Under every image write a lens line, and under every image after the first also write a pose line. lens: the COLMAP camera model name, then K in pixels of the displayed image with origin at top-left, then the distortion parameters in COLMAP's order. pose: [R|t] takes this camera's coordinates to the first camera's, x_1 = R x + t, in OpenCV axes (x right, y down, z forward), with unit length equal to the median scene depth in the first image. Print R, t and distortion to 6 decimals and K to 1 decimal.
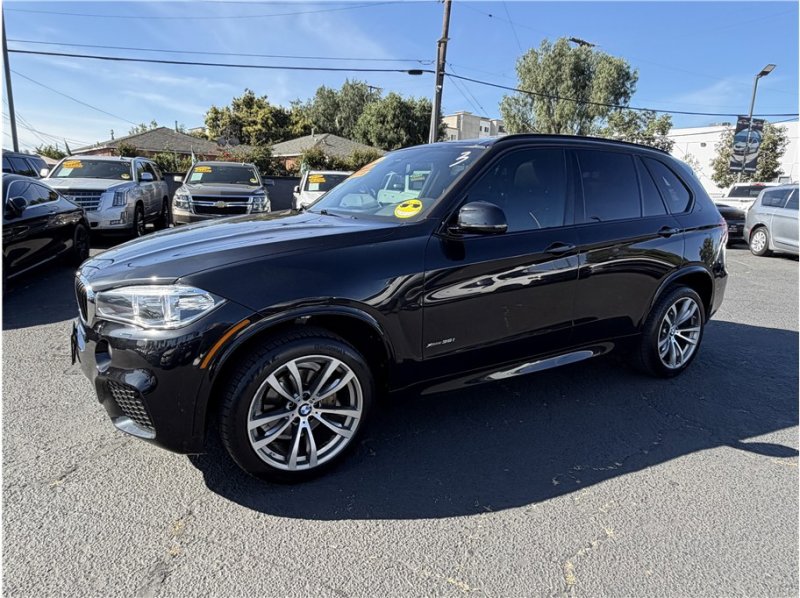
lens RADIAL K [[502.3, 0, 391.0], [0, 502.3, 296.9], [0, 0, 1]] dist [0.002282, 0.000175]
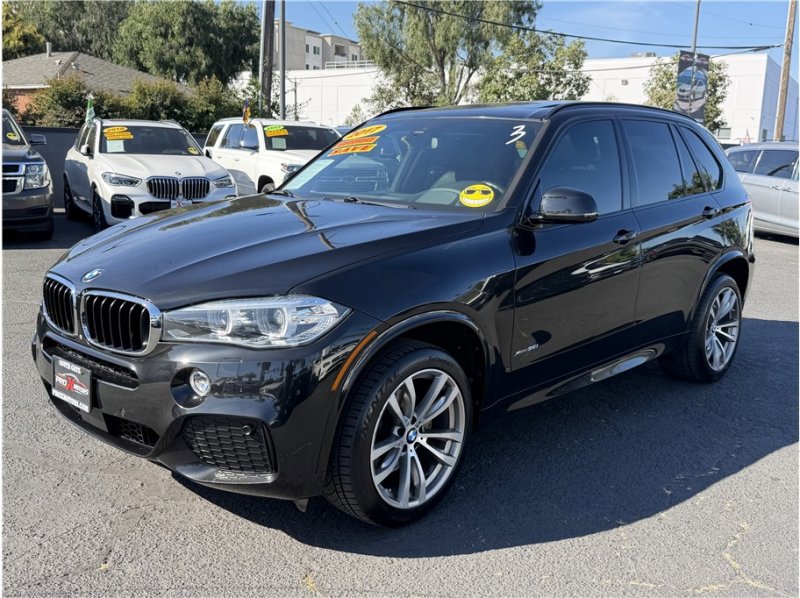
lens RADIAL K [[792.9, 0, 401.0], [0, 792.9, 301.7], [0, 0, 1]] dist [0.147211, -0.310436]
pose [[0.960108, -0.052882, 0.274585, -0.338437], [0.057261, 0.998328, -0.007952, 0.004741], [-0.273706, 0.023358, 0.961530, -0.183923]]
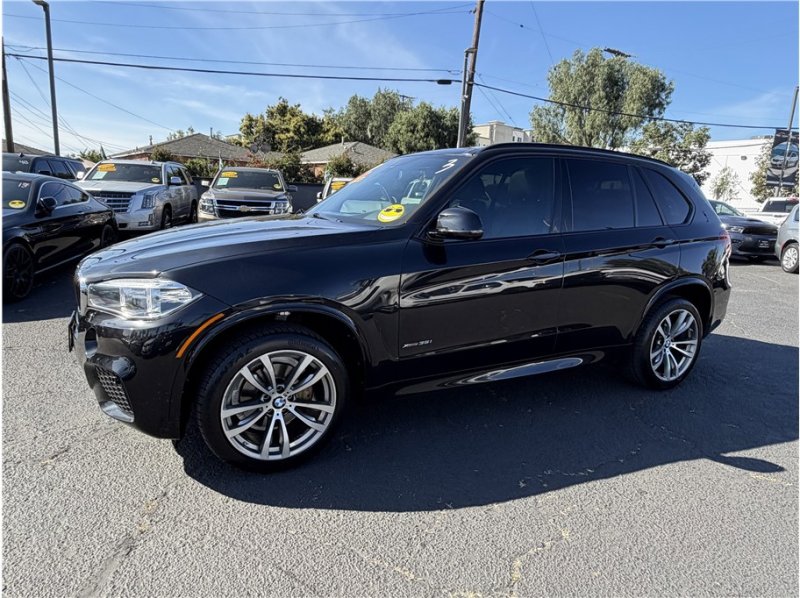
lens RADIAL K [[502.3, 0, 391.0], [0, 502.3, 296.9], [0, 0, 1]] dist [0.002282, 0.000175]
pose [[0.998038, 0.029331, -0.055321, 0.069673], [-0.030210, 0.999429, -0.015121, 0.008710], [0.054846, 0.016763, 0.998354, -0.021617]]
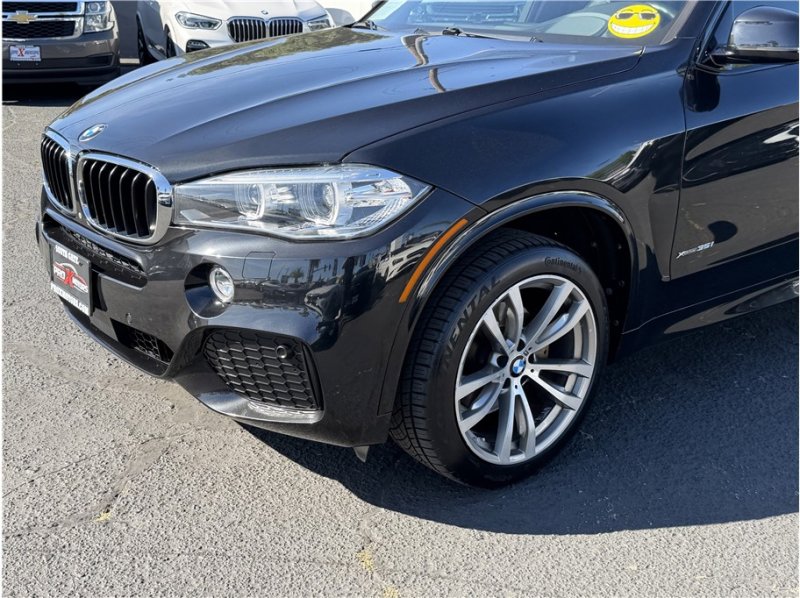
lens RADIAL K [[949.6, 0, 393.2], [0, 949.6, 300.3], [0, 0, 1]] dist [0.189674, -0.462334]
pose [[0.992165, -0.050182, 0.114413, -0.278007], [0.037464, 0.993146, 0.110718, 0.006979], [-0.119185, -0.105564, 0.987244, -0.071470]]
